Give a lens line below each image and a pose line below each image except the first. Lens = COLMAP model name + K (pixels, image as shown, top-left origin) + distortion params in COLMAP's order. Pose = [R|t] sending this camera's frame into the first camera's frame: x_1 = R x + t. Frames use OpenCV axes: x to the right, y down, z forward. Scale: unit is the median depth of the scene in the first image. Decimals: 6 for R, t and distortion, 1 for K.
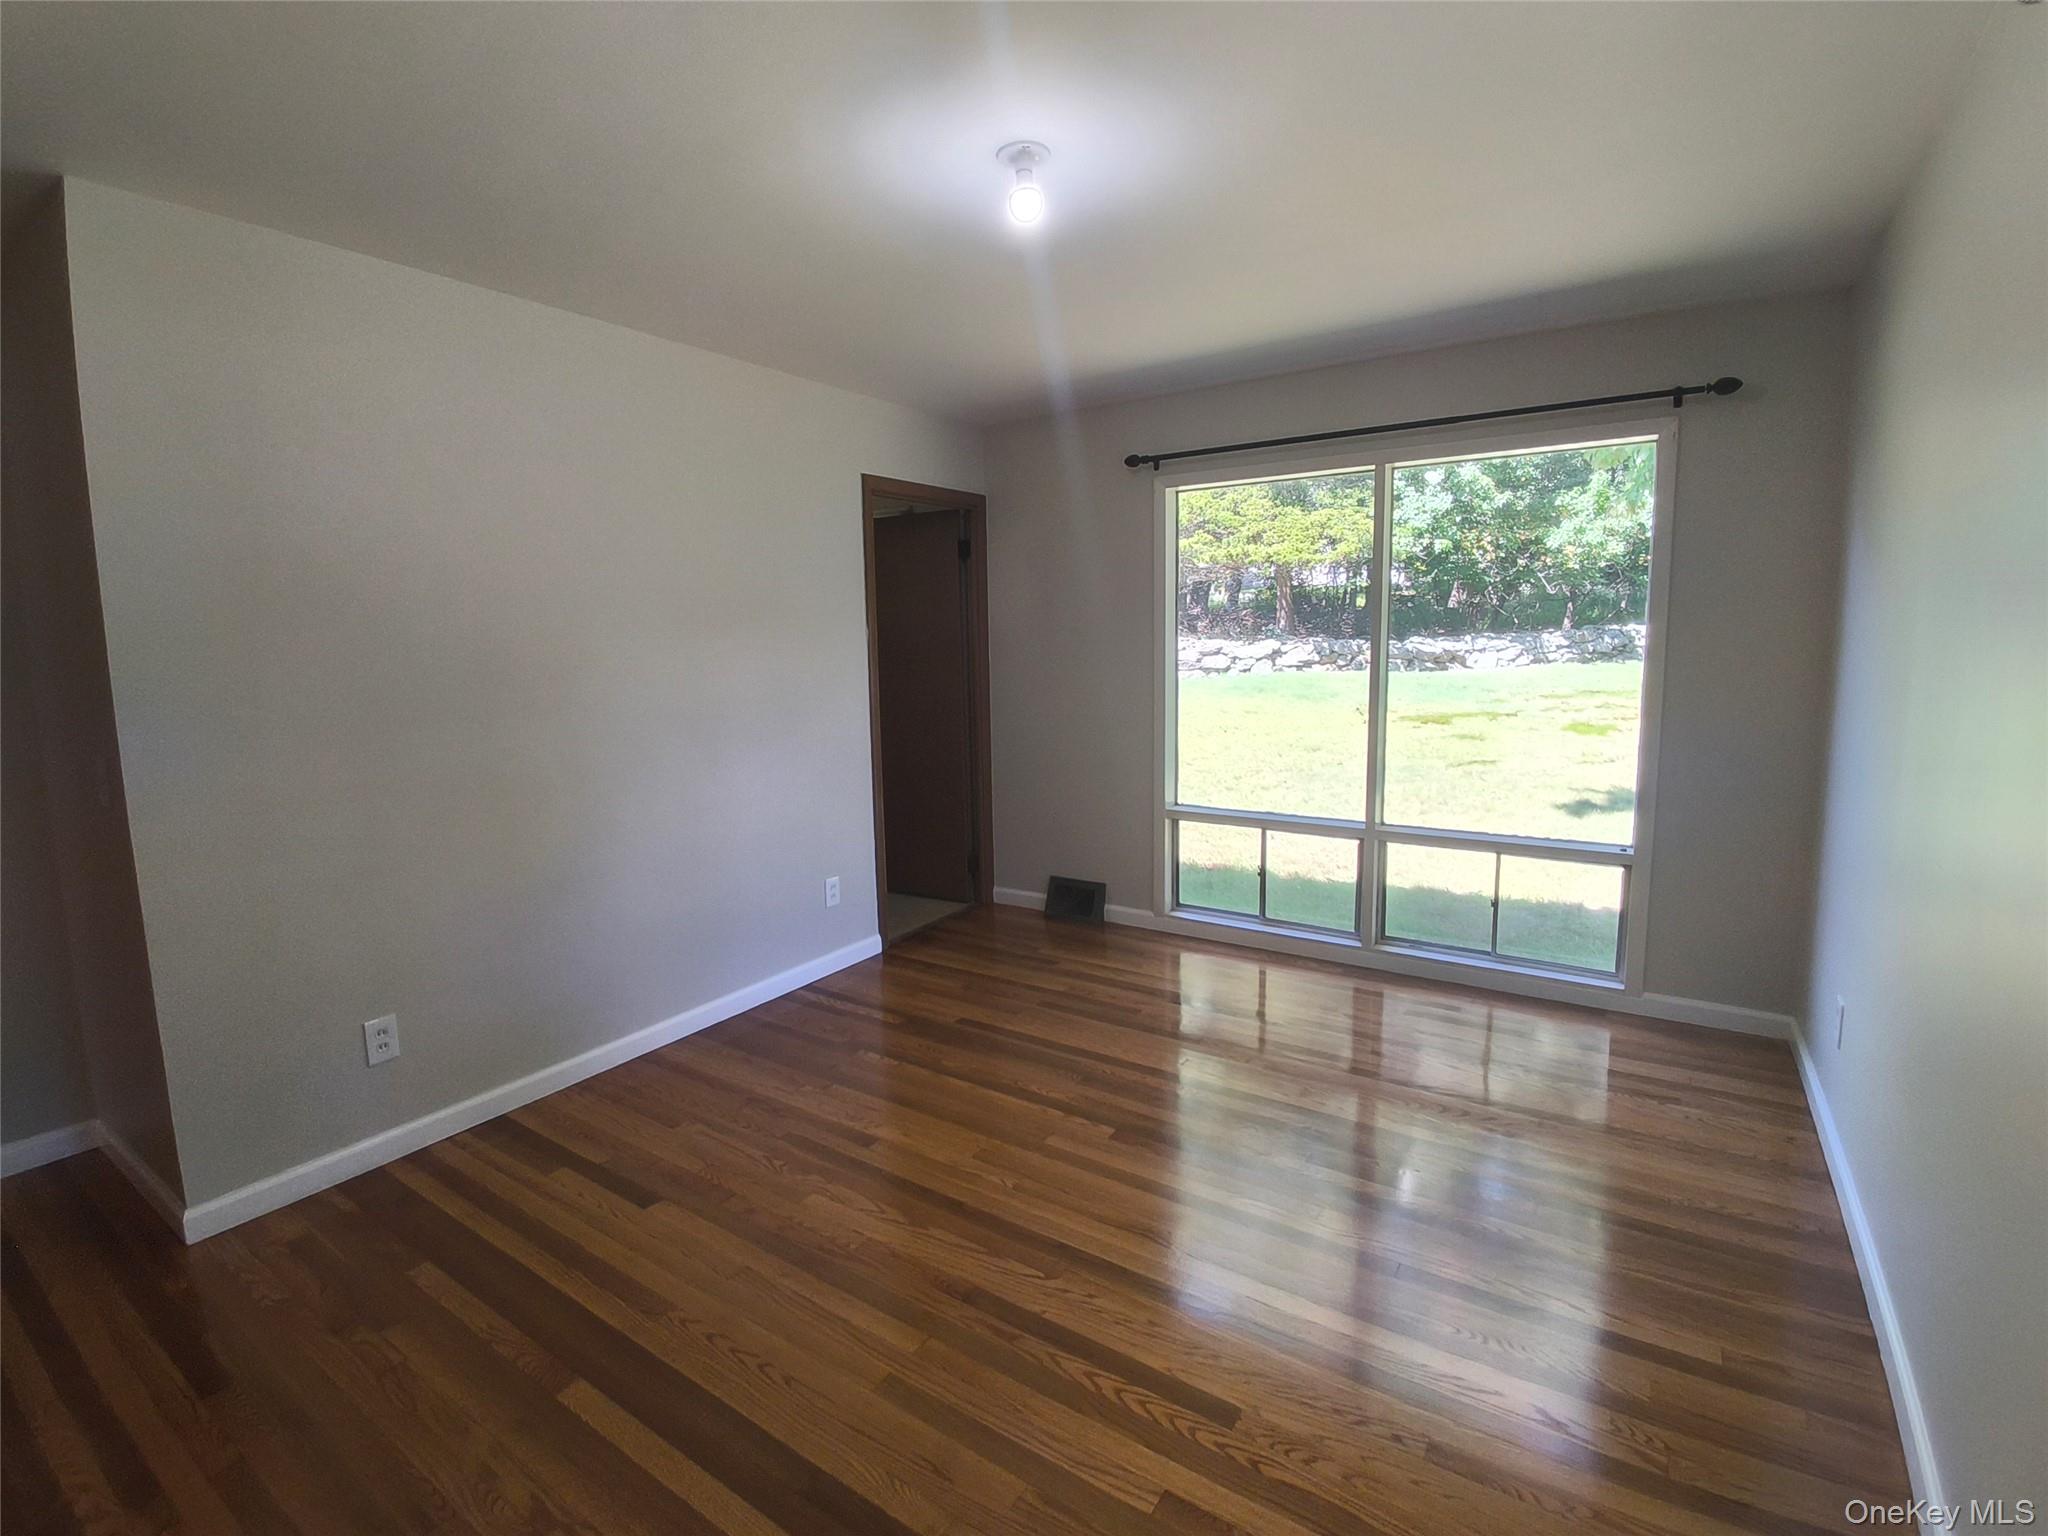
lens RADIAL K [[939.9, 0, 1004.2], [0, 939.9, 753.4], [0, 0, 1]] dist [-0.009121, -0.009144]
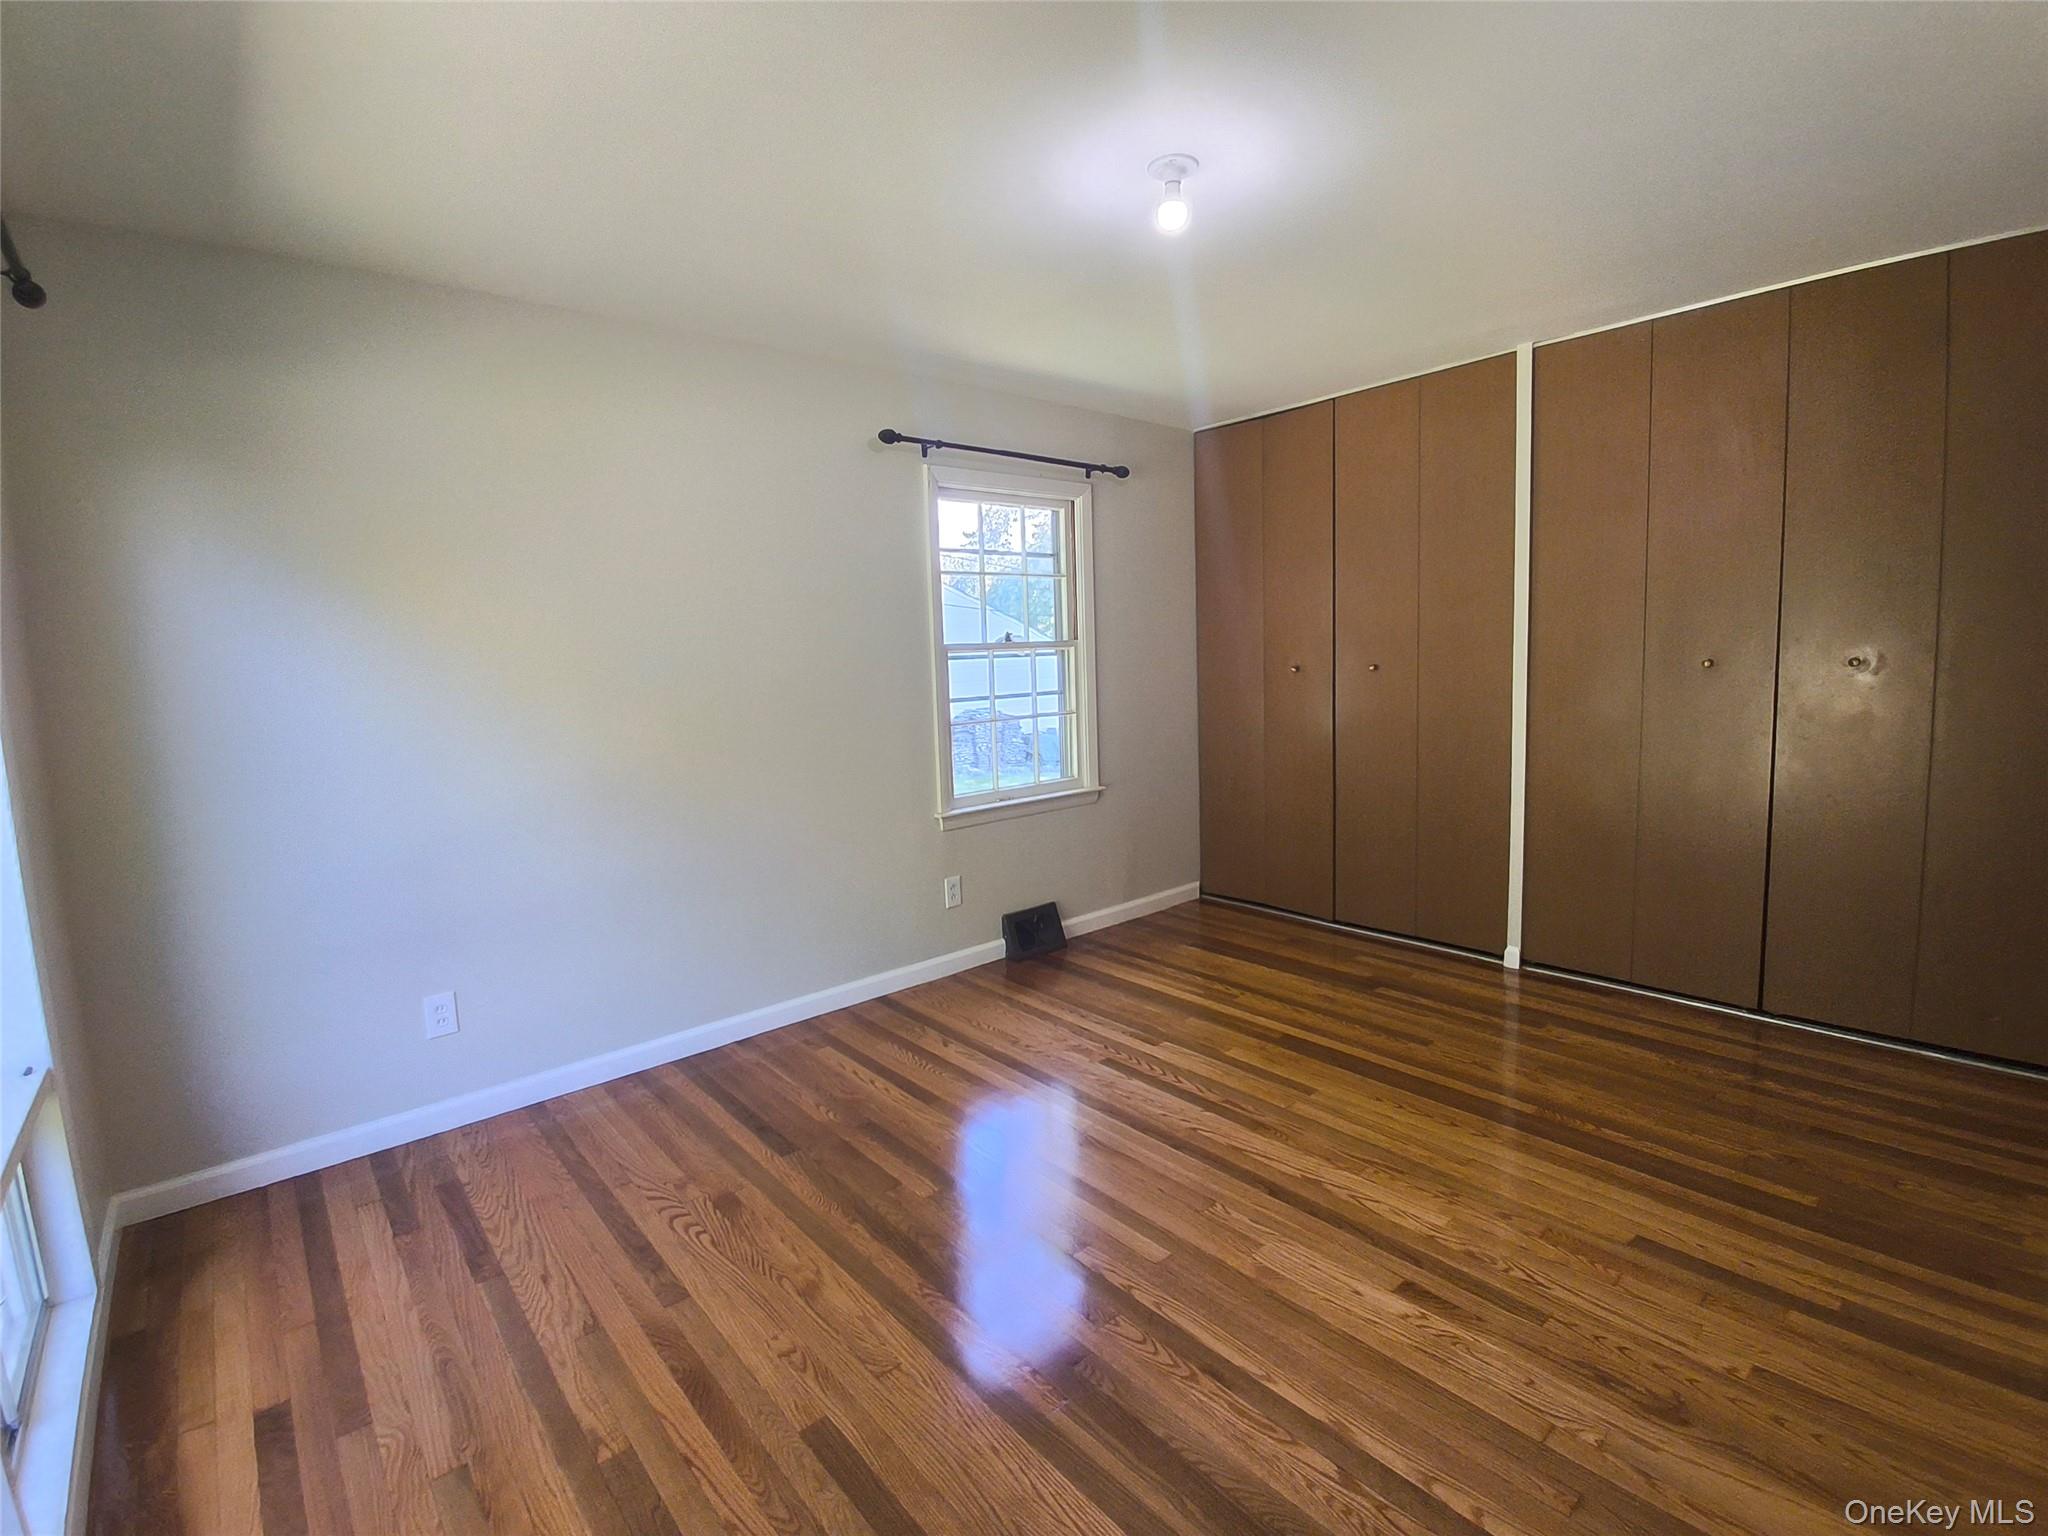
lens RADIAL K [[939.9, 0, 1016.0], [0, 939.9, 764.0], [0, 0, 1]] dist [-0.009121, -0.009144]
pose [[-0.966560, 0.022690, 0.255436, -0.043420], [0.085893, 0.967188, 0.239100, -0.193854], [-0.241629, 0.253045, -0.936794, 1.682868]]
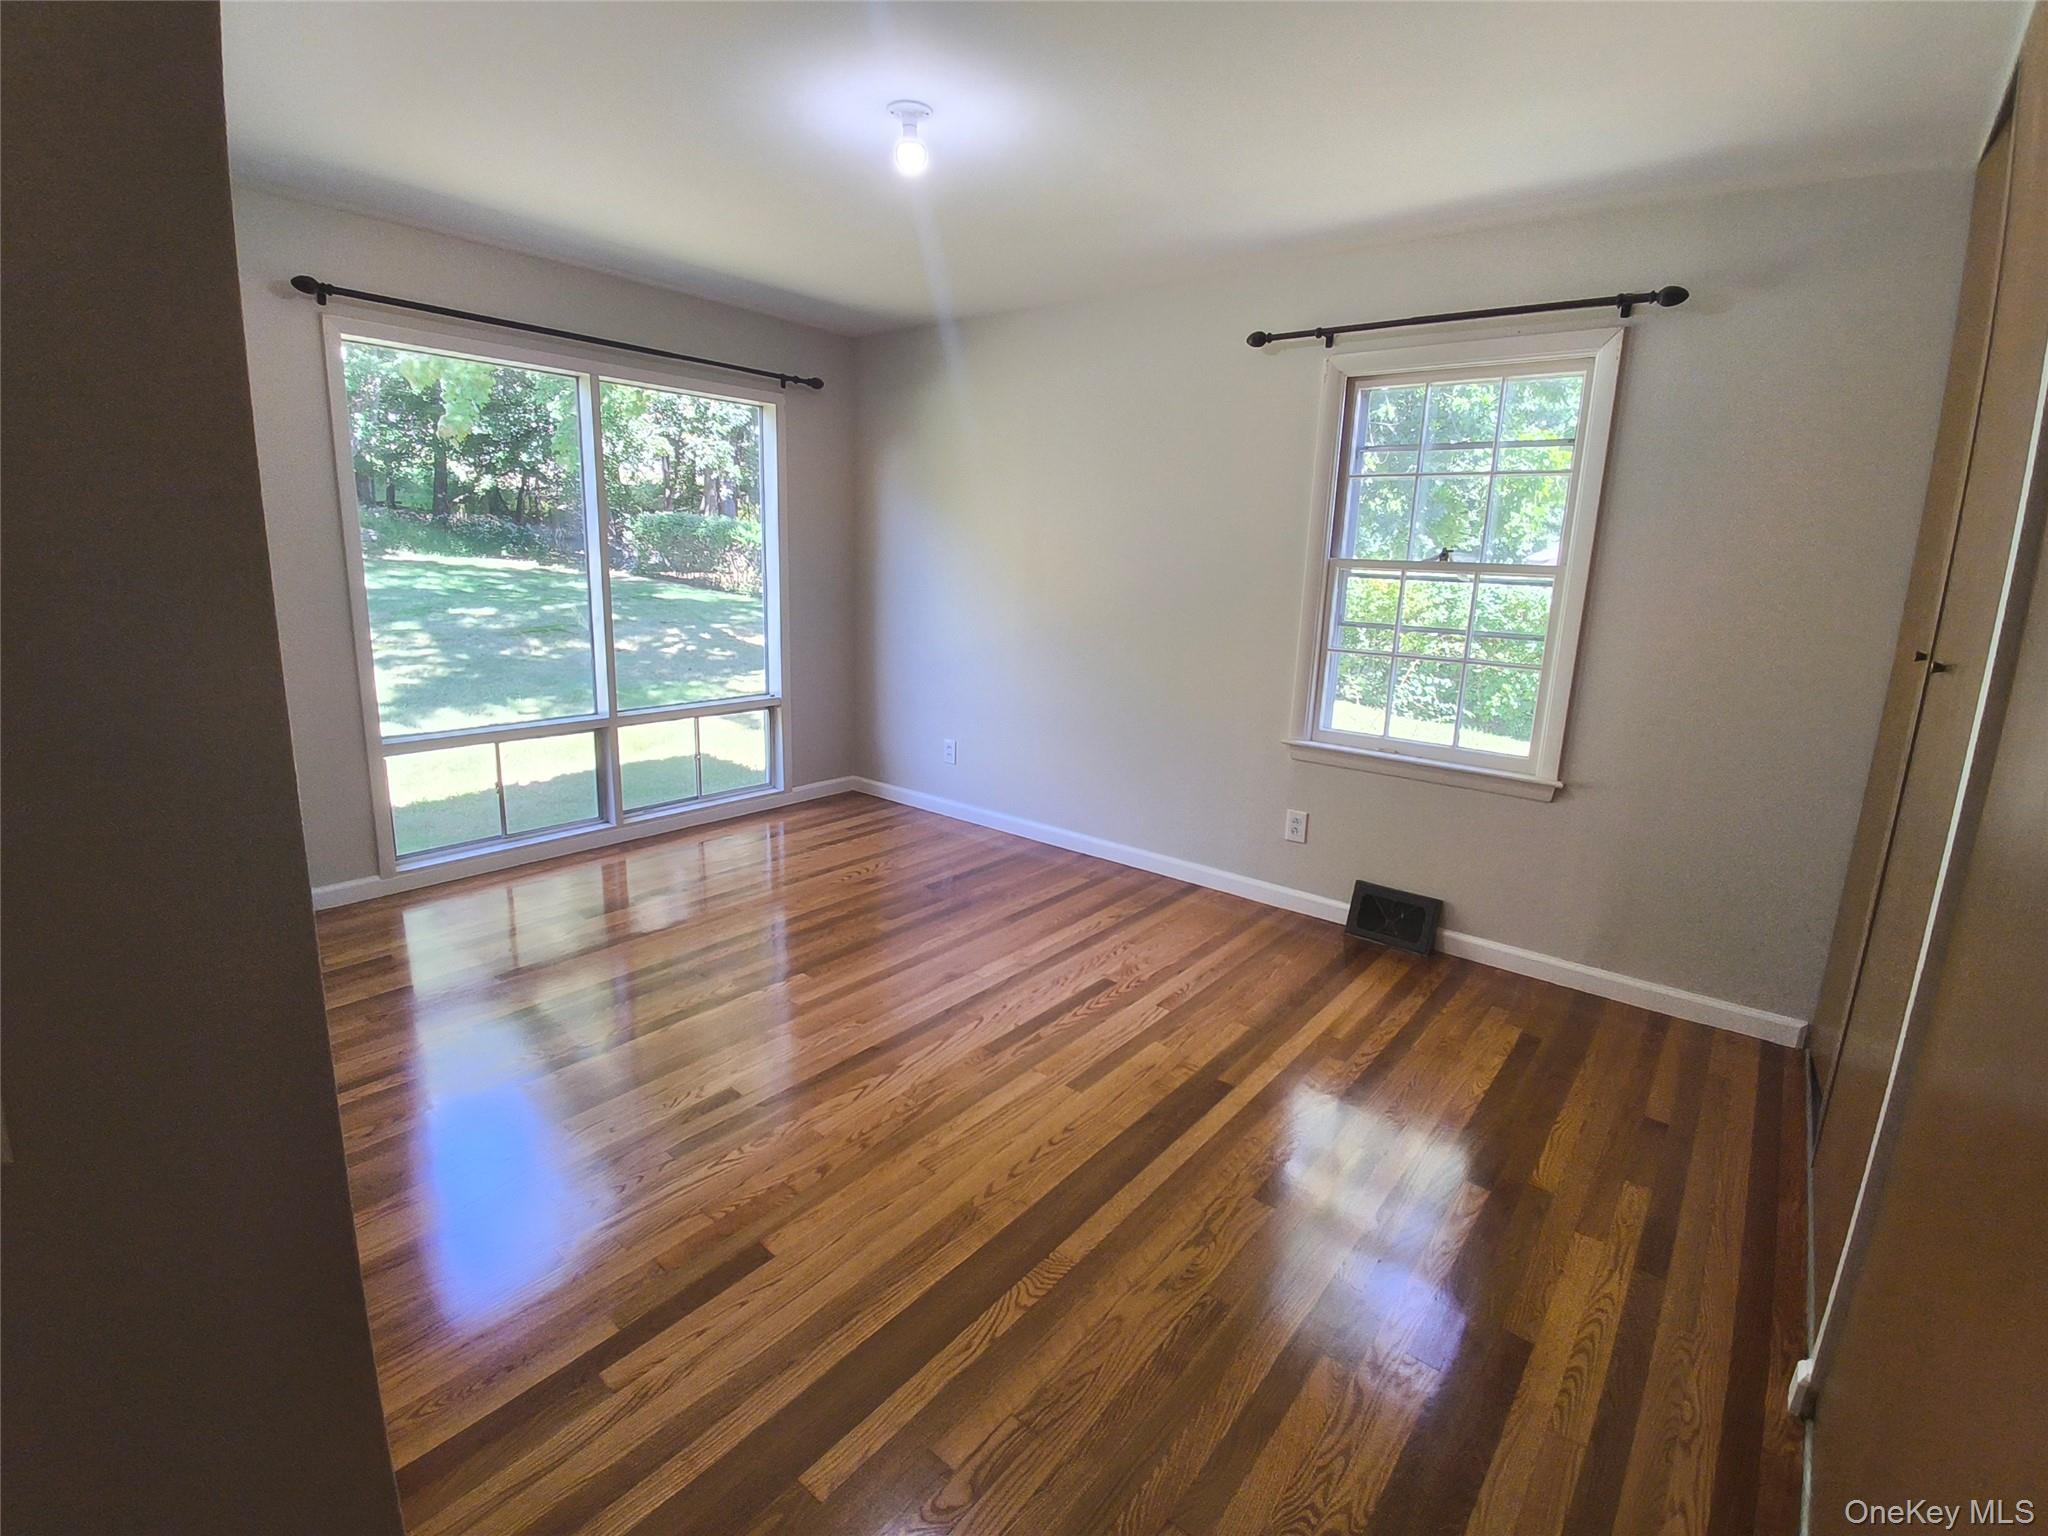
lens RADIAL K [[939.9, 0, 1013.9], [0, 939.9, 762.7], [0, 0, 1]] dist [-0.009121, -0.009144]
pose [[0.085706, -0.193196, 0.977410, -0.950553], [0.094204, 0.978196, 0.185091, -0.038540], [-0.991857, 0.076212, 0.102037, 0.621753]]
